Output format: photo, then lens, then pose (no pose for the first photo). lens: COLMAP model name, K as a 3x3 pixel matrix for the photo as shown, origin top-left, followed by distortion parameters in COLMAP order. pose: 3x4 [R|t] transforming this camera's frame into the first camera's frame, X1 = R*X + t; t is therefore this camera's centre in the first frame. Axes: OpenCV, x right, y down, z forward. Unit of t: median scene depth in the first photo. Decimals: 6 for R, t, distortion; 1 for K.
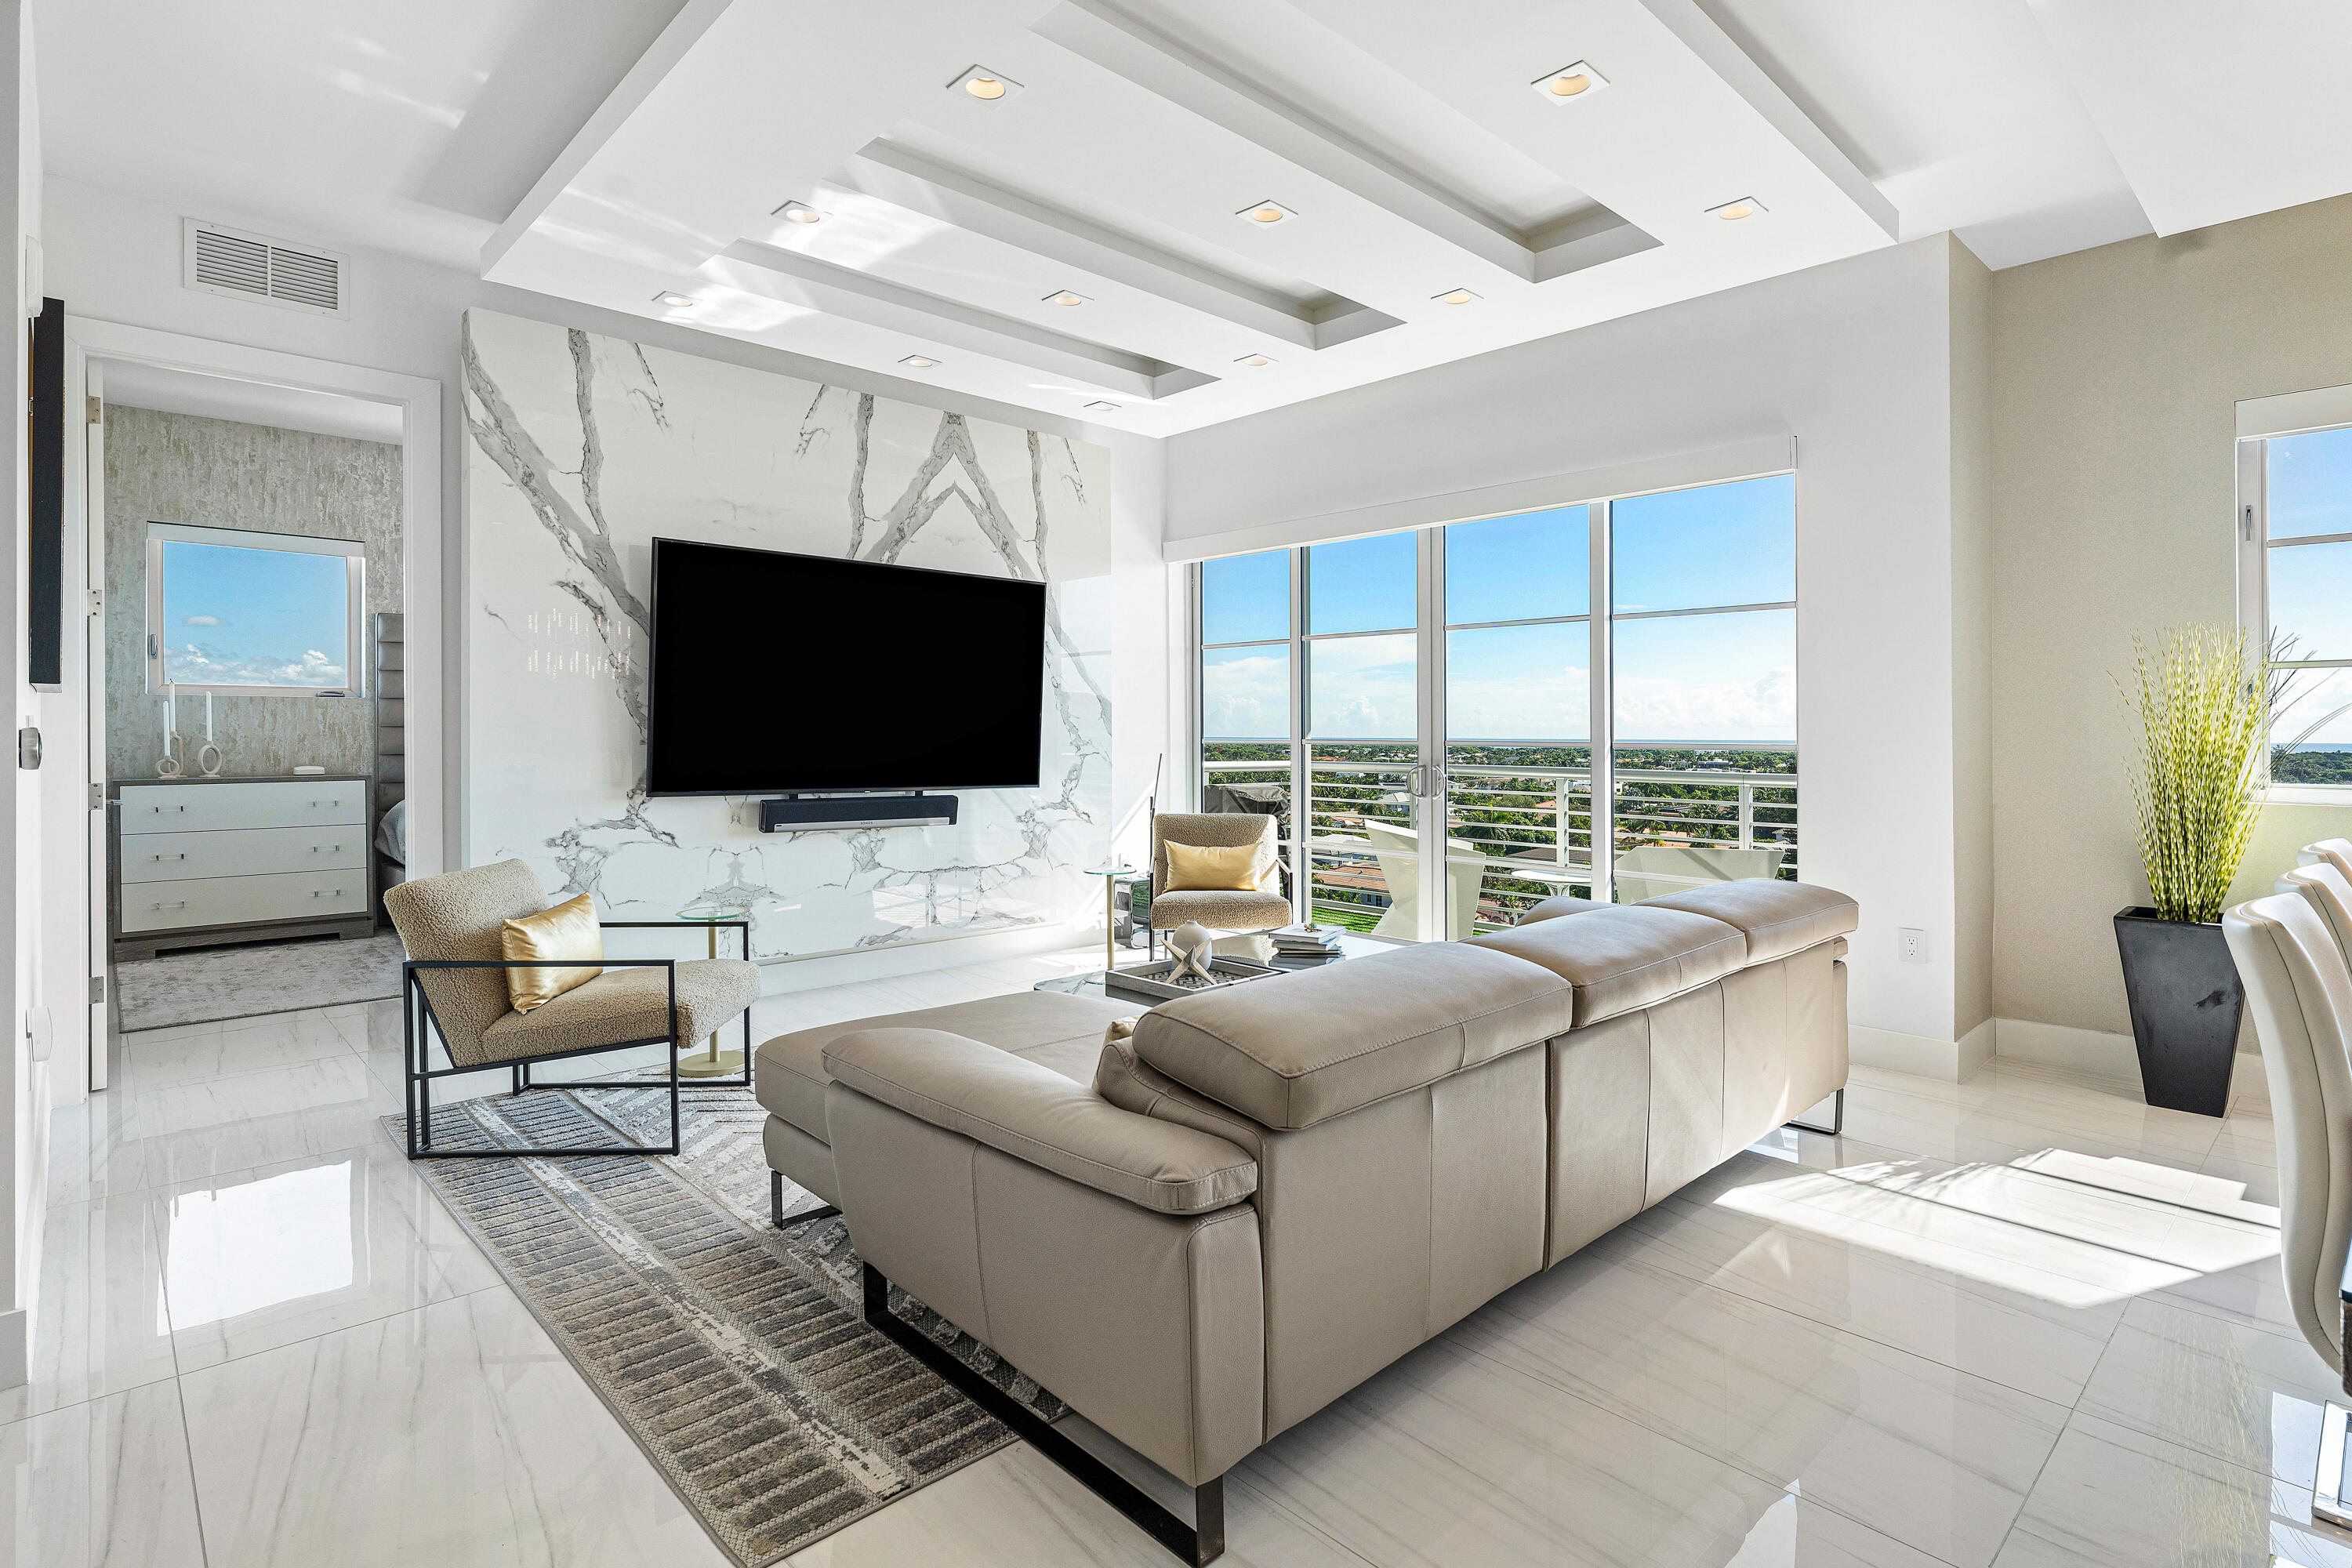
lens RADIAL K [[1161.3, 0, 1203.9], [0, 1161.3, 731.5], [0, 0, 1]] dist [0.001891, 0.000123]
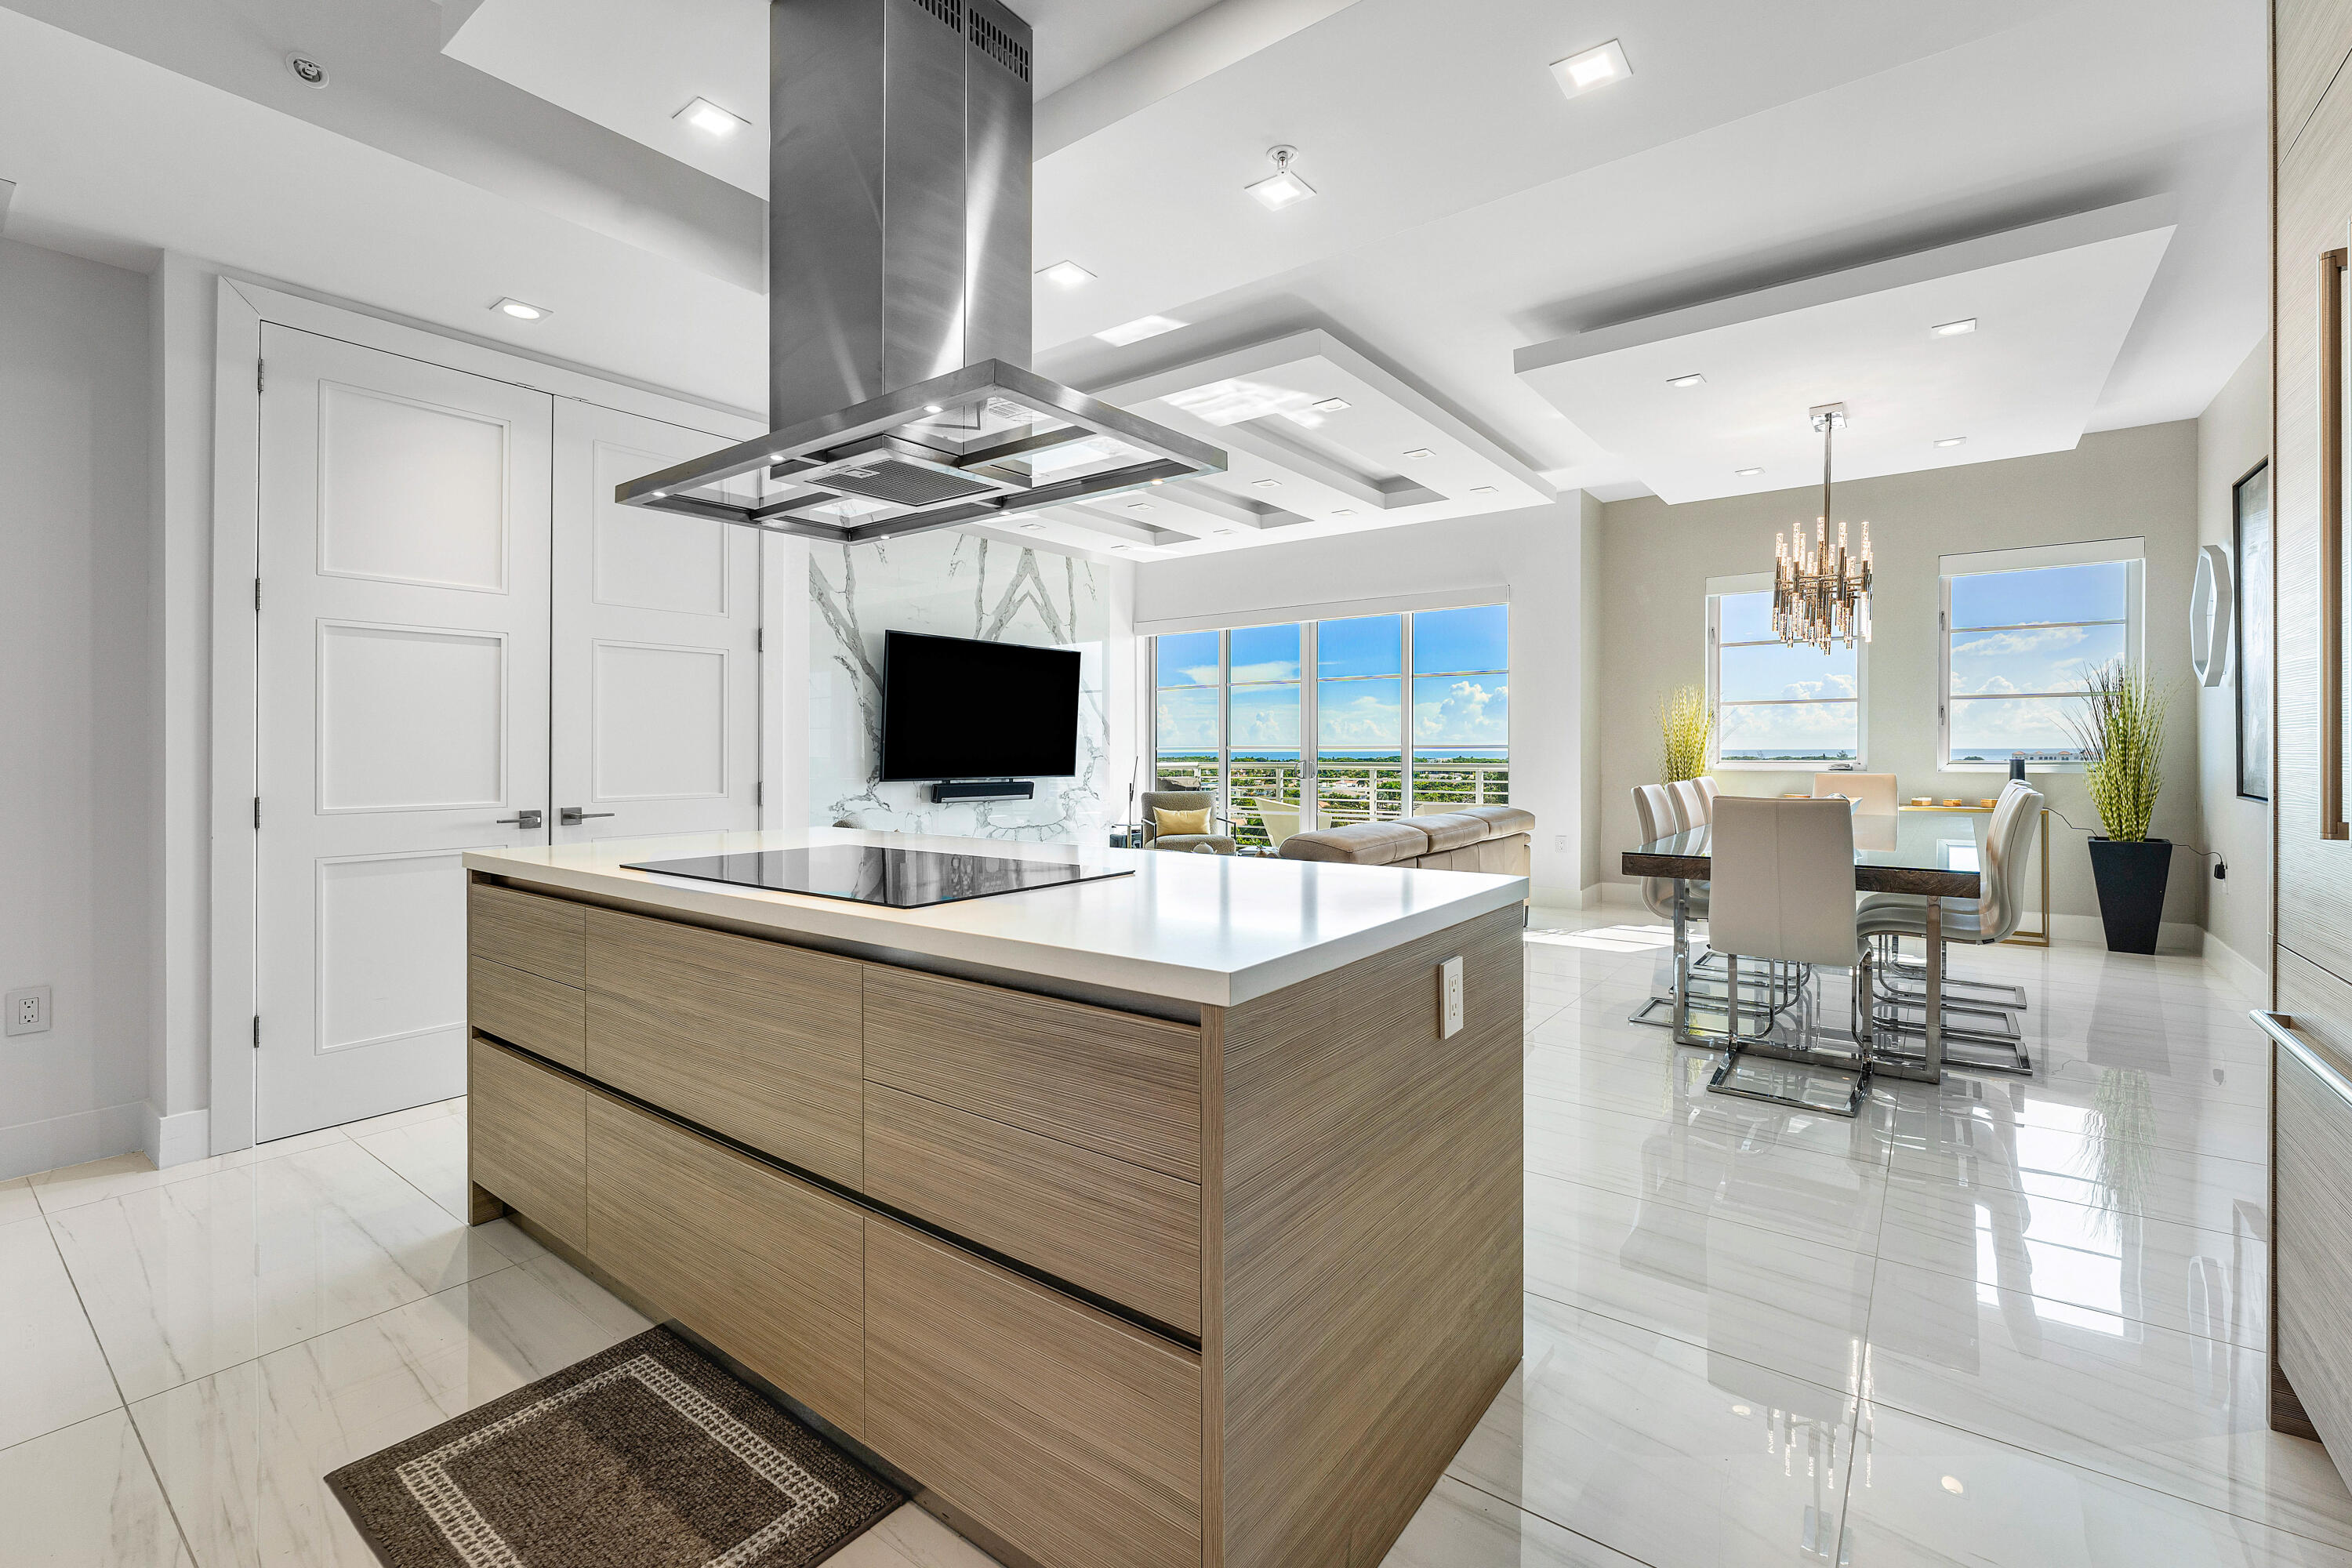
lens RADIAL K [[1001.1, 0, 1176.0], [0, 1001.1, 784.0], [0, 0, 1]] dist [0.013237, 0.000025]
pose [[0.987646, -0.015122, 0.155971, -0.238876], [0.009479, 0.999275, 0.036860, 0.008085], [-0.156415, -0.034926, 0.987074, -0.453298]]
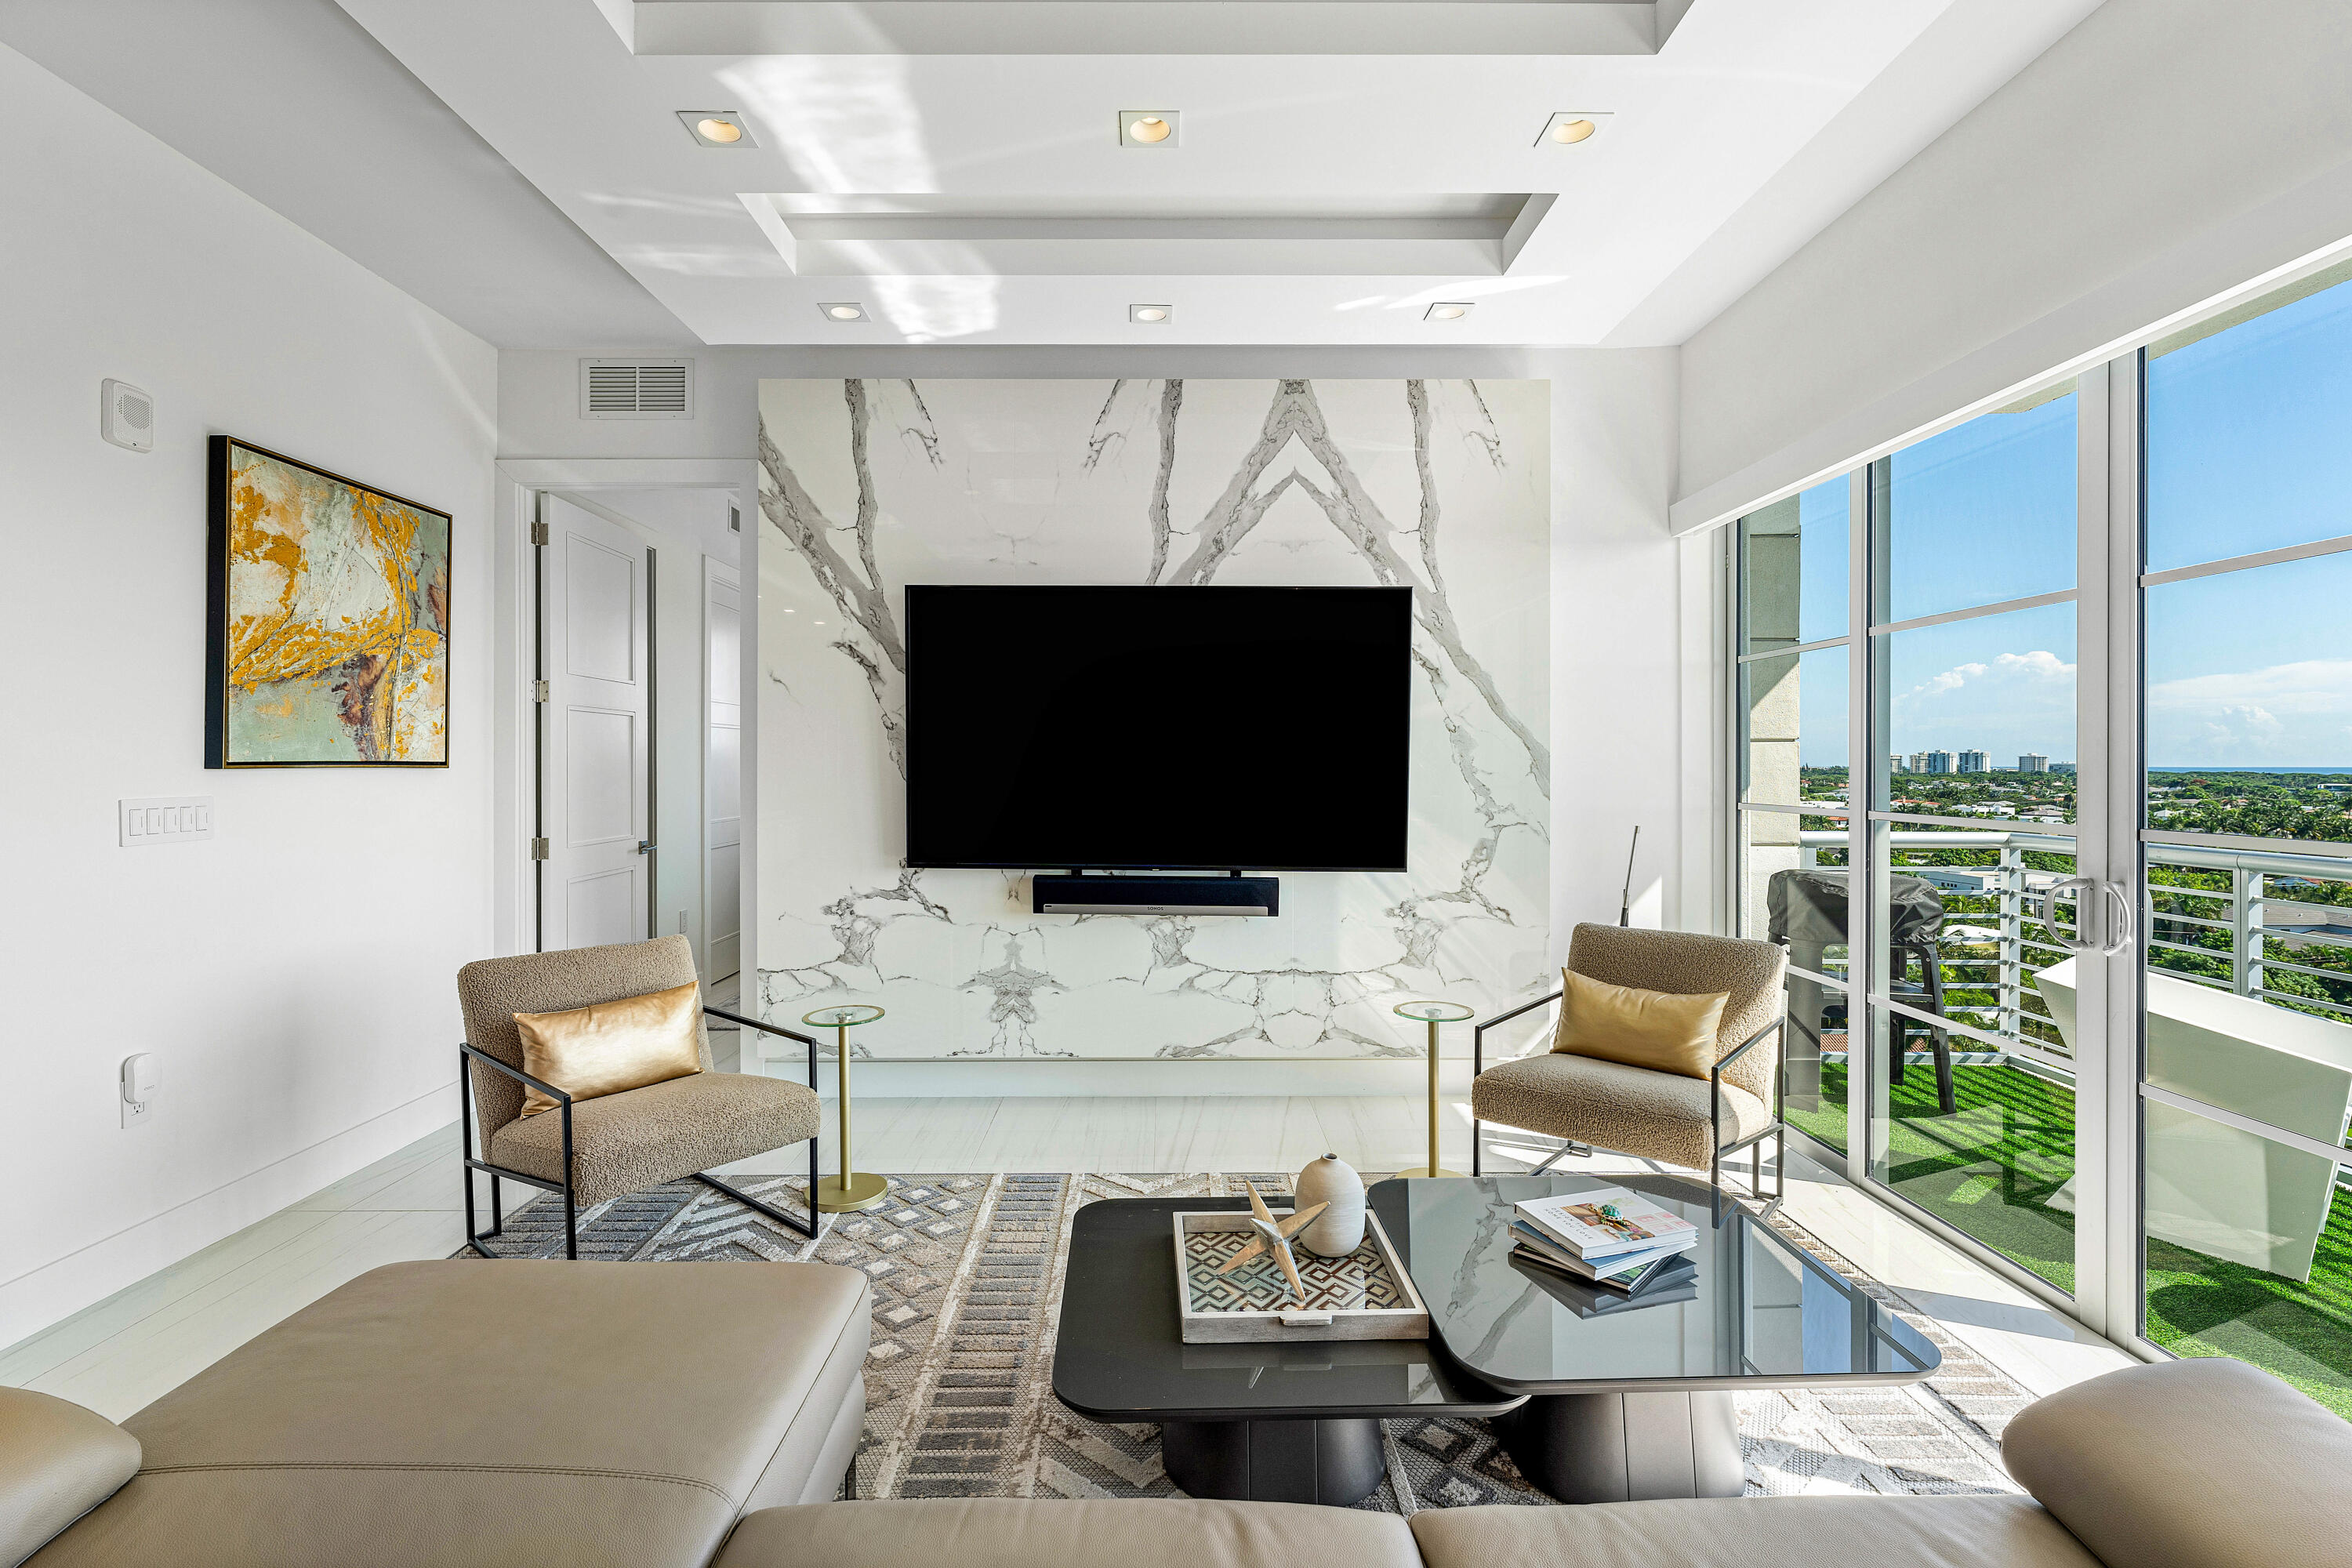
lens RADIAL K [[1044.2, 0, 1174.6], [0, 1044.2, 767.0], [0, 0, 1]] dist [0.002230, 0.000276]
pose [[0.732400, -0.000460, -0.680875, 0.207752], [0.006187, 0.999963, 0.005980, -0.023375], [0.680847, -0.008592, 0.732376, 0.461348]]
